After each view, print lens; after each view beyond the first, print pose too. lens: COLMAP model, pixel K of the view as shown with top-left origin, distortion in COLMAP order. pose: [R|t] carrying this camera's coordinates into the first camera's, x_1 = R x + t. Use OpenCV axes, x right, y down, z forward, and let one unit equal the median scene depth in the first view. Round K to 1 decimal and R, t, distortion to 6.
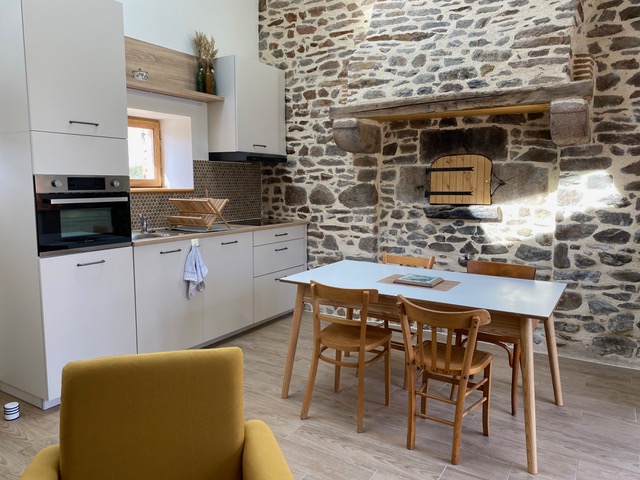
lens RADIAL K [[492.0, 0, 319.1], [0, 492.0, 238.1], [0, 0, 1]] dist [0.017162, -0.009177]
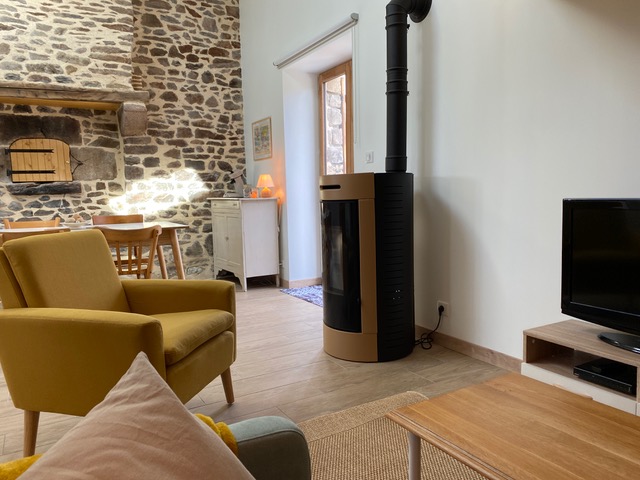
lens RADIAL K [[492.0, 0, 318.8], [0, 492.0, 239.2], [0, 0, 1]] dist [0.017162, -0.009177]
pose [[0.476520, -0.099237, 0.873545, -0.481340], [0.130665, 0.990568, 0.041253, 0.112895], [-0.869399, 0.094484, 0.484992, -0.116819]]
